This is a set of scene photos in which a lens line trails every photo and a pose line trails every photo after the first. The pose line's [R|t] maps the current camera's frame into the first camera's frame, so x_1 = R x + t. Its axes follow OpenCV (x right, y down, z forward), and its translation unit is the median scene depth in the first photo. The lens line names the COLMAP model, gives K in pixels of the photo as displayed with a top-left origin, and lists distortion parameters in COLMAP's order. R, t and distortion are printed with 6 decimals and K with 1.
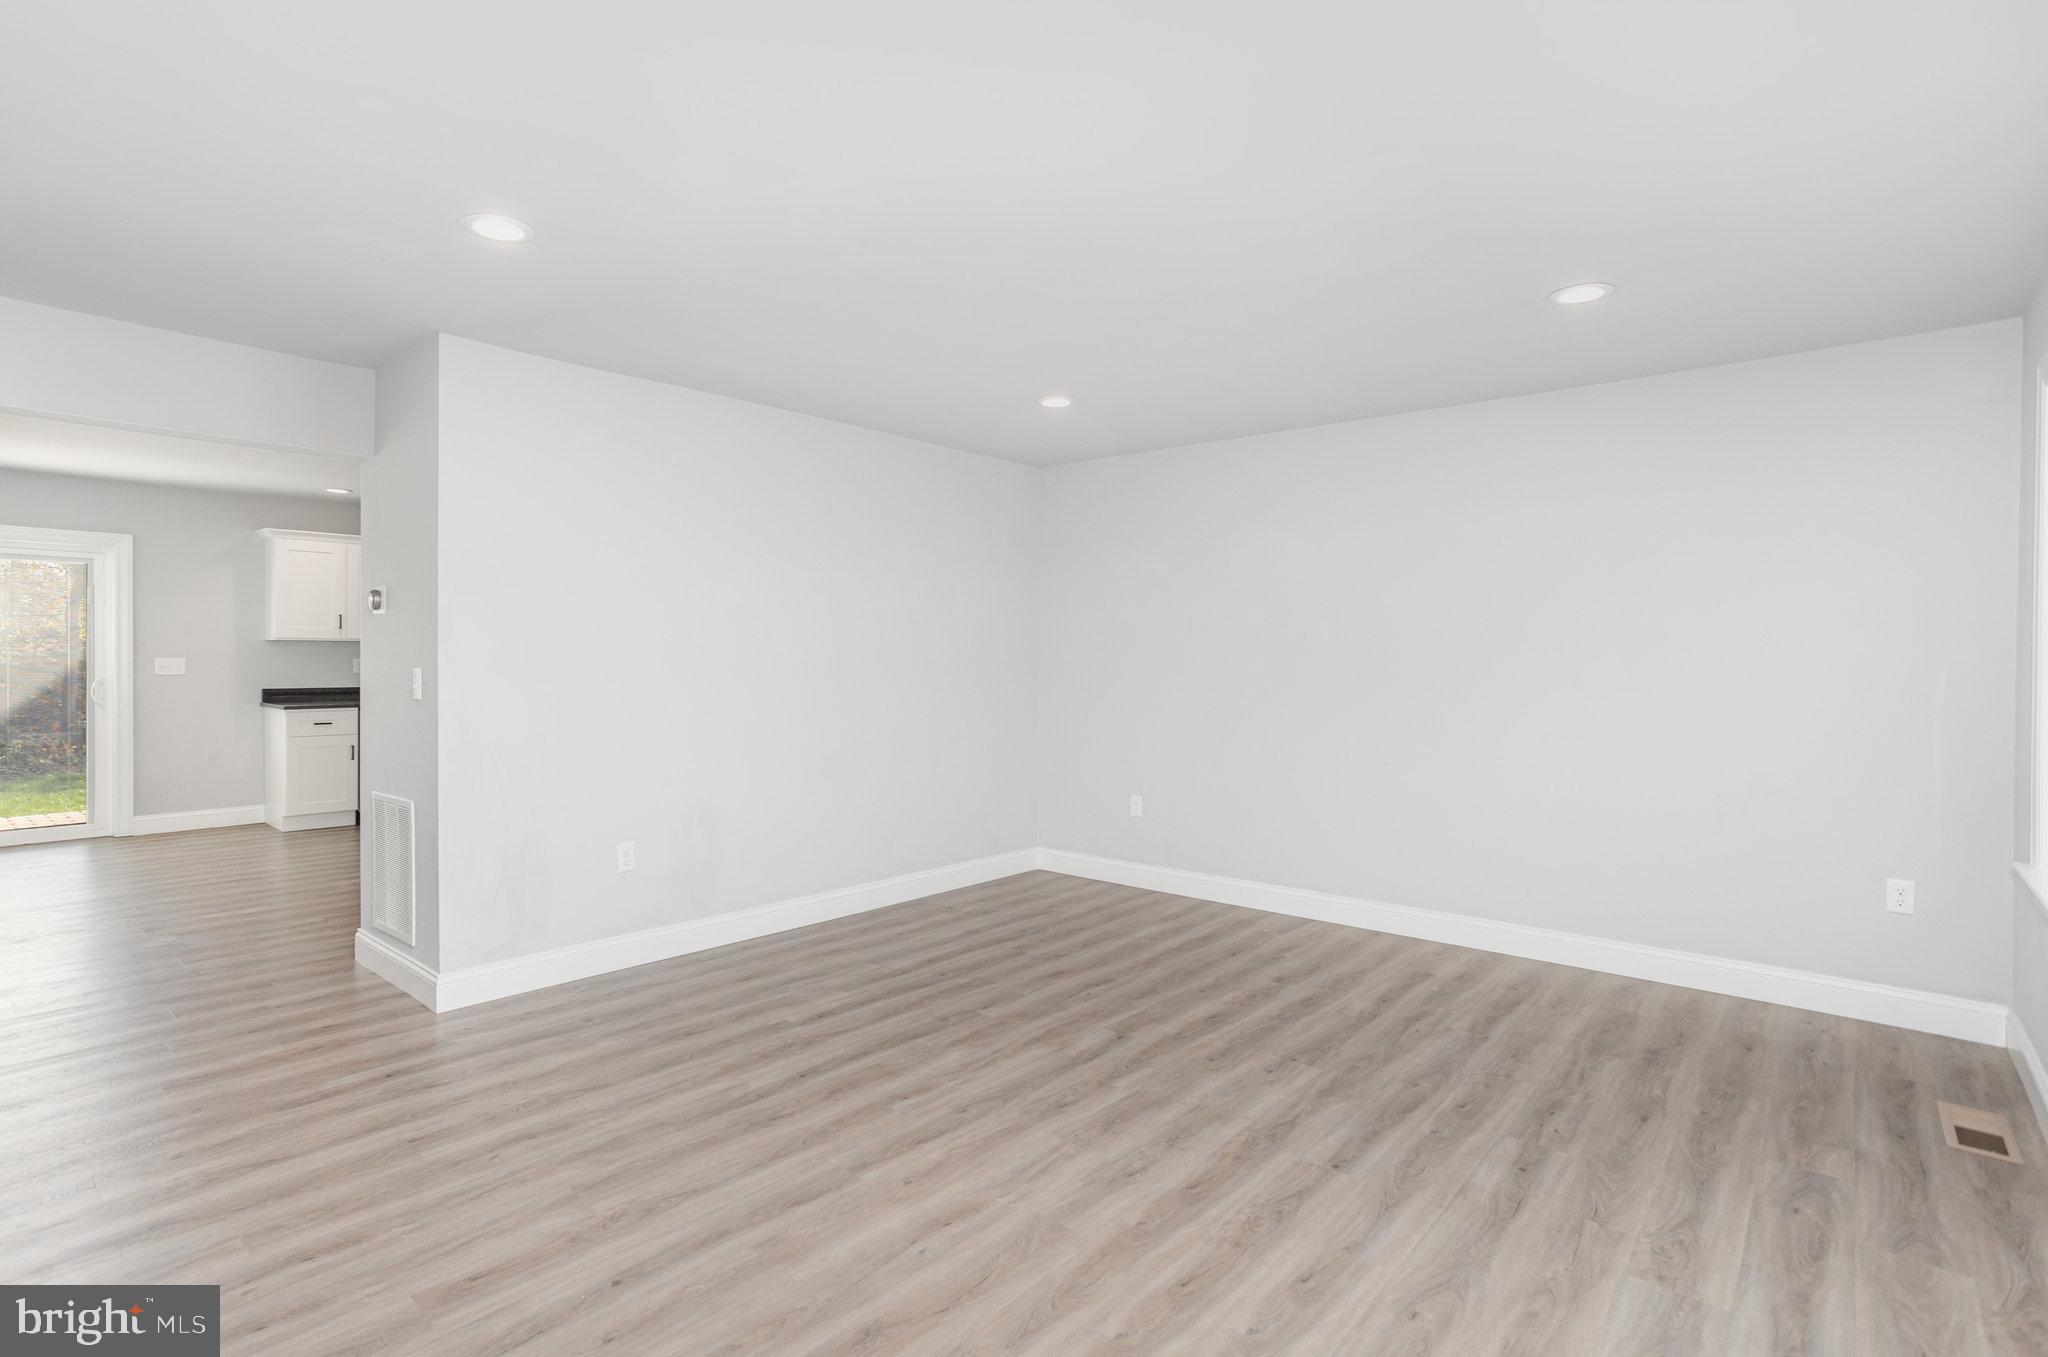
lens RADIAL K [[1002.5, 0, 1020.9], [0, 1002.5, 672.9], [0, 0, 1]] dist [-0.052327, 0.027926]
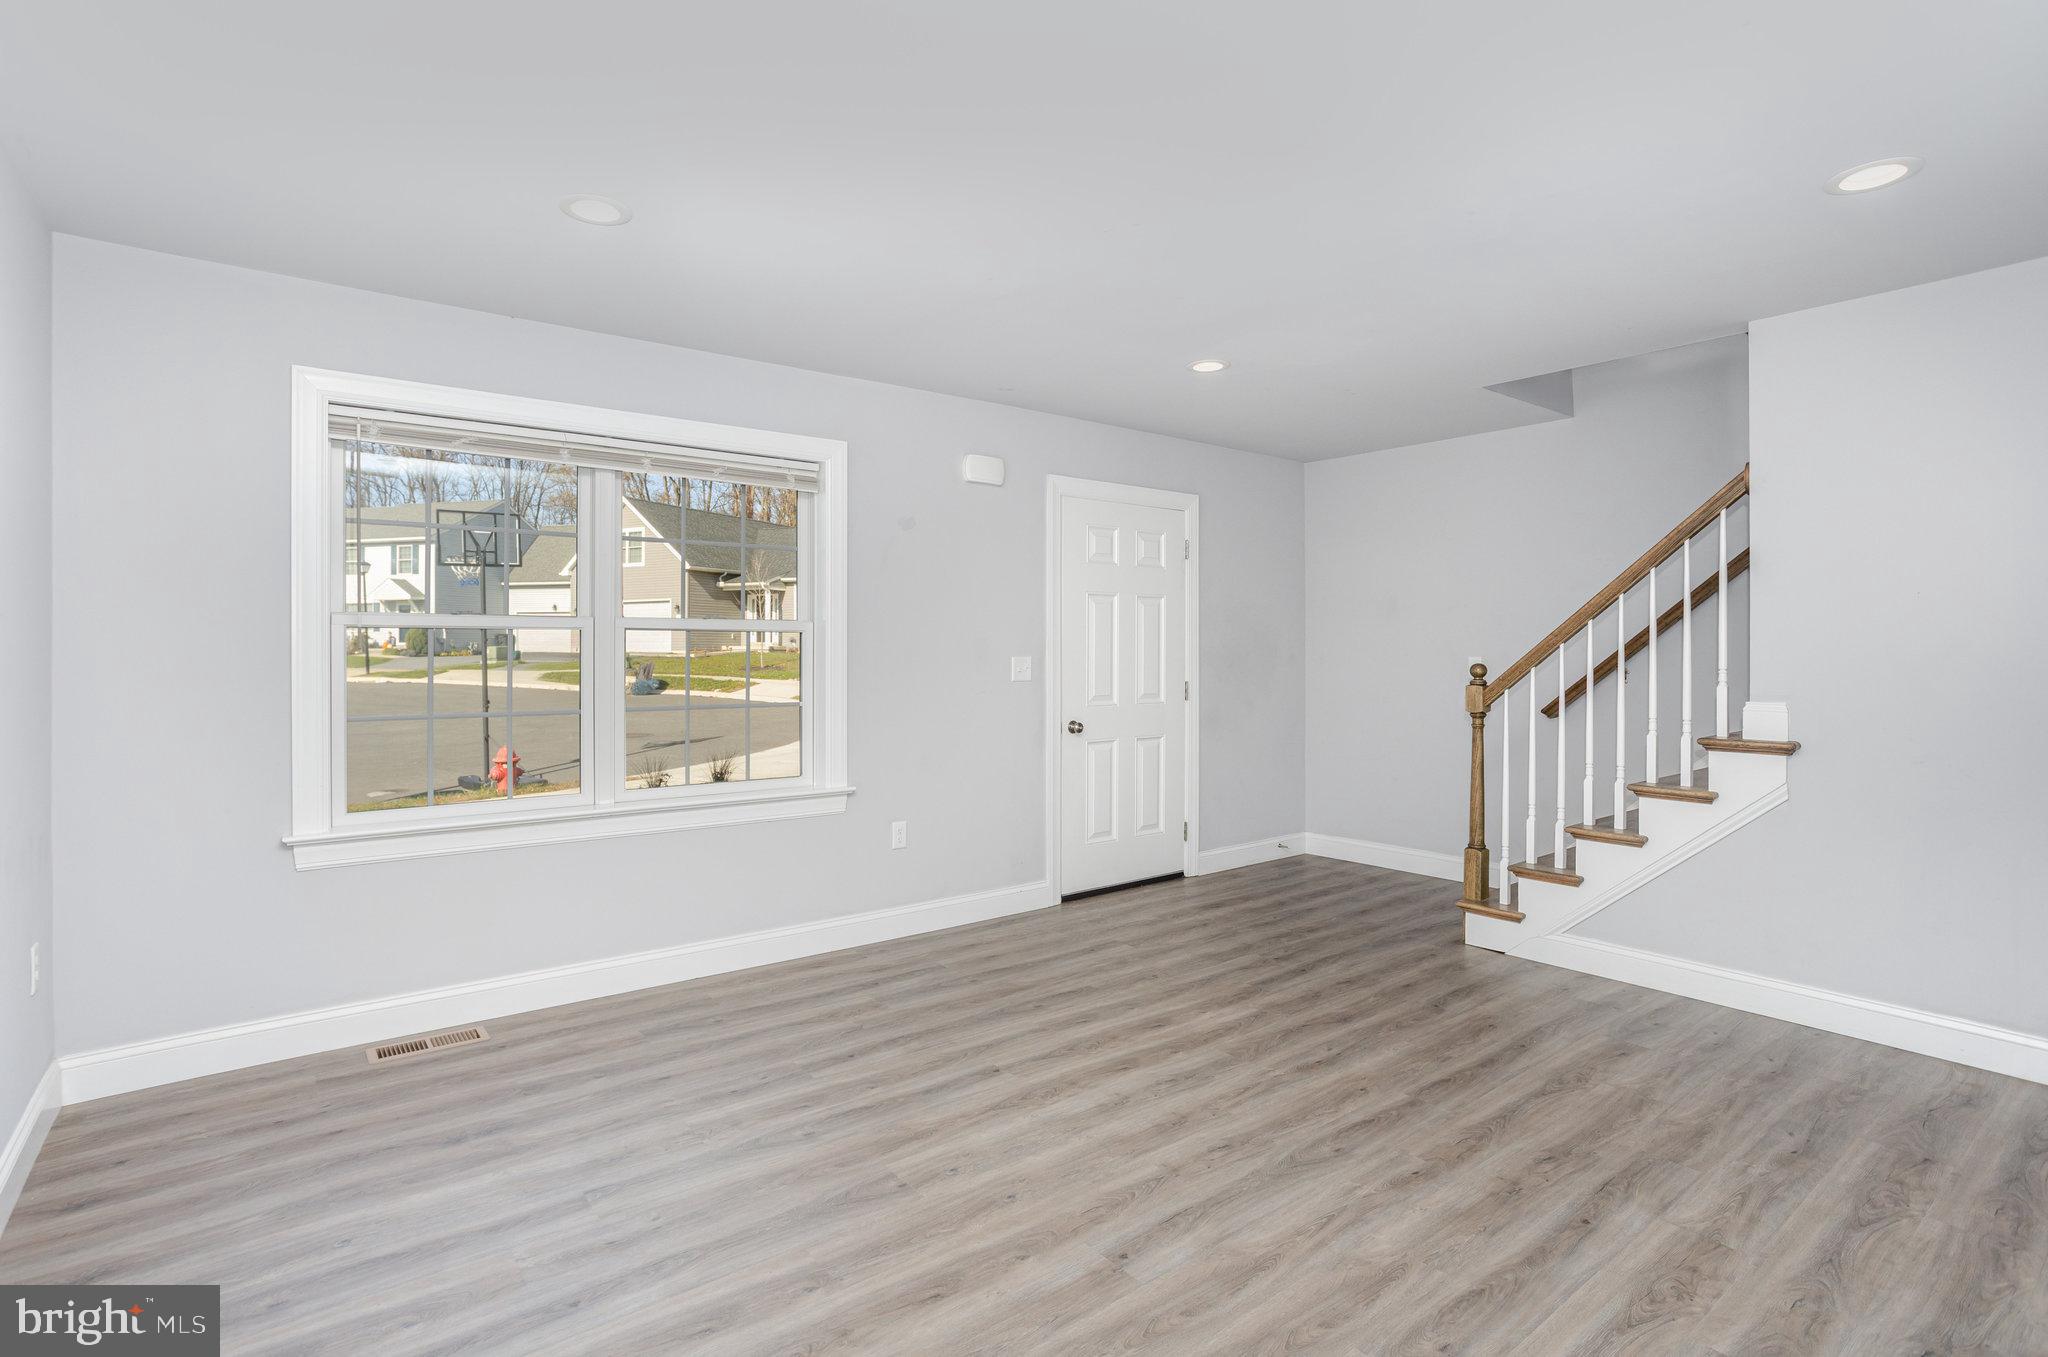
lens RADIAL K [[1002.5, 0, 1020.9], [0, 1002.5, 672.9], [0, 0, 1]] dist [-0.052327, 0.027926]
pose [[-0.981710, -0.010203, 0.190110, 0.056996], [-0.002853, 0.999239, 0.038897, -0.023731], [-0.190362, 0.037643, -0.980992, 1.861480]]
